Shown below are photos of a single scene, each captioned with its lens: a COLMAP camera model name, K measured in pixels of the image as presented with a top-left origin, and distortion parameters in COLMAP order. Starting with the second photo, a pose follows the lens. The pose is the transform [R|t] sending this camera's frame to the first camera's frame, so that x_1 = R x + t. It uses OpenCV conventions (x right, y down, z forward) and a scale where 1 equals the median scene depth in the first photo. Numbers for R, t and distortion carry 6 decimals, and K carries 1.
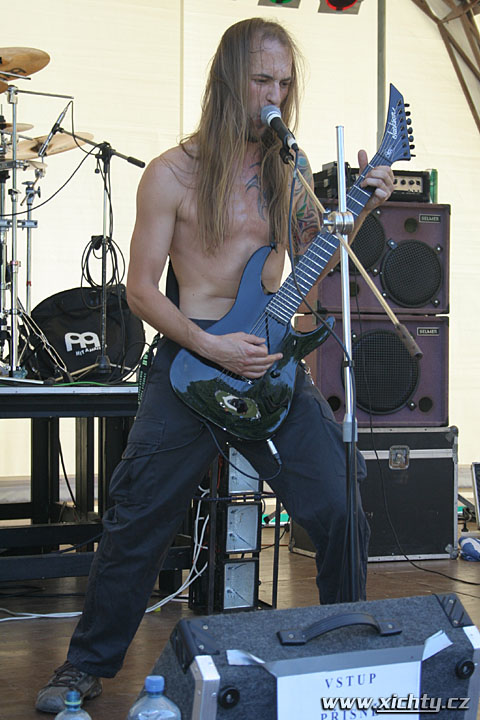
lens RADIAL K [[1532.5, 0, 240.0], [0, 1532.5, 360.0], [0, 0, 1]] dist [0.455864, 0.263306]
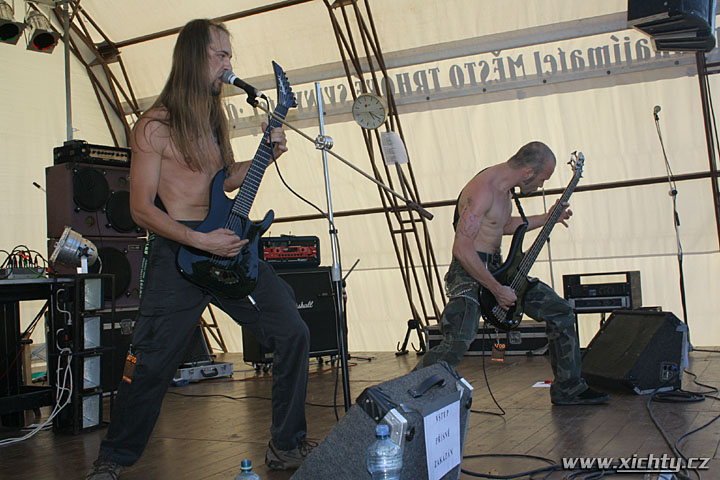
lens RADIAL K [[898.8, 0, 360.0], [0, 898.8, 240.0], [0, 0, 1]] dist [-0.022633, -0.054885]
pose [[0.796870, -0.021189, 0.603780, -0.312549], [0.053100, 0.997974, -0.035060, 0.023392], [-0.601813, 0.059999, 0.796380, 0.139025]]
